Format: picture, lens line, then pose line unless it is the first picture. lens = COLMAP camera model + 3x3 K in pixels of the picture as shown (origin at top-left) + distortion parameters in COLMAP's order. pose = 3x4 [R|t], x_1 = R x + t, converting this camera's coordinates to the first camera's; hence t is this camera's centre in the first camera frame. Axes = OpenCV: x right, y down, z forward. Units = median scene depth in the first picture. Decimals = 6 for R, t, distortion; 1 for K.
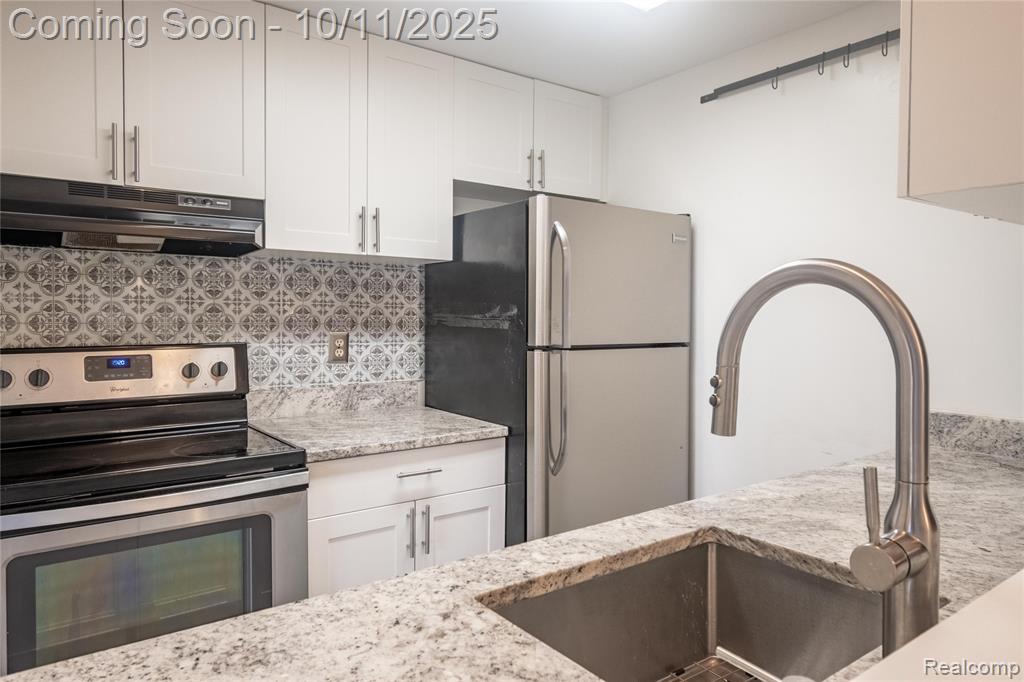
lens RADIAL K [[677.7, 0, 504.7], [0, 677.7, 336.0], [0, 0, 1]] dist [0.002990, -0.002402]
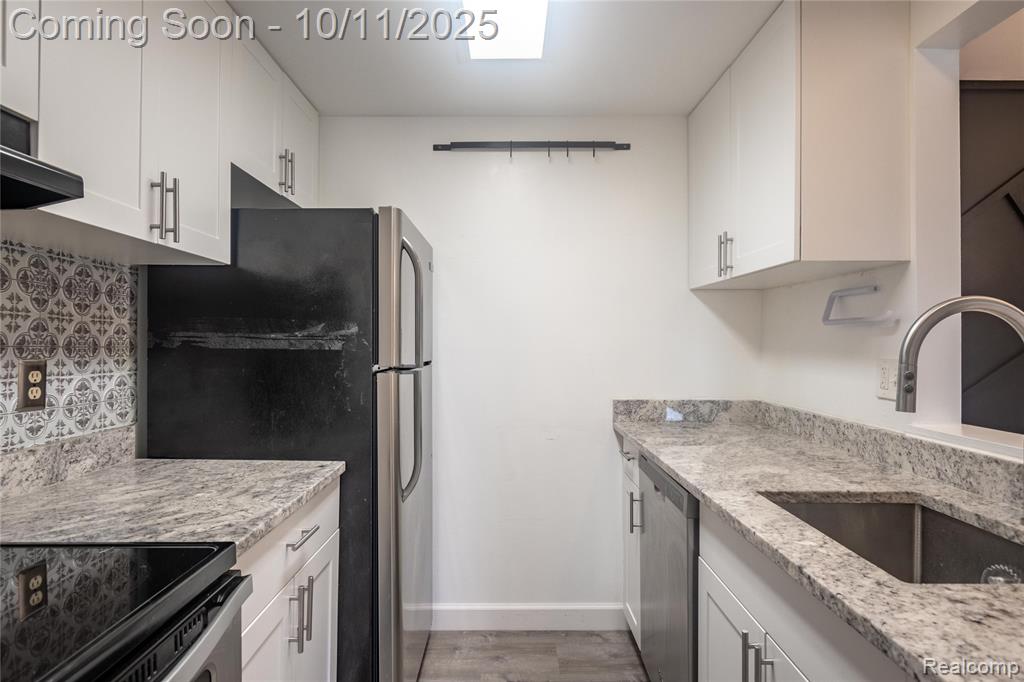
lens RADIAL K [[574.9, 0, 509.5], [0, 574.9, 337.2], [0, 0, 1]] dist [0.006402, -0.008210]
pose [[0.587192, 0.003756, 0.809439, -0.423973], [0.026356, 0.999370, -0.023757, -0.002512], [-0.809019, 0.035284, 0.586723, 0.345767]]
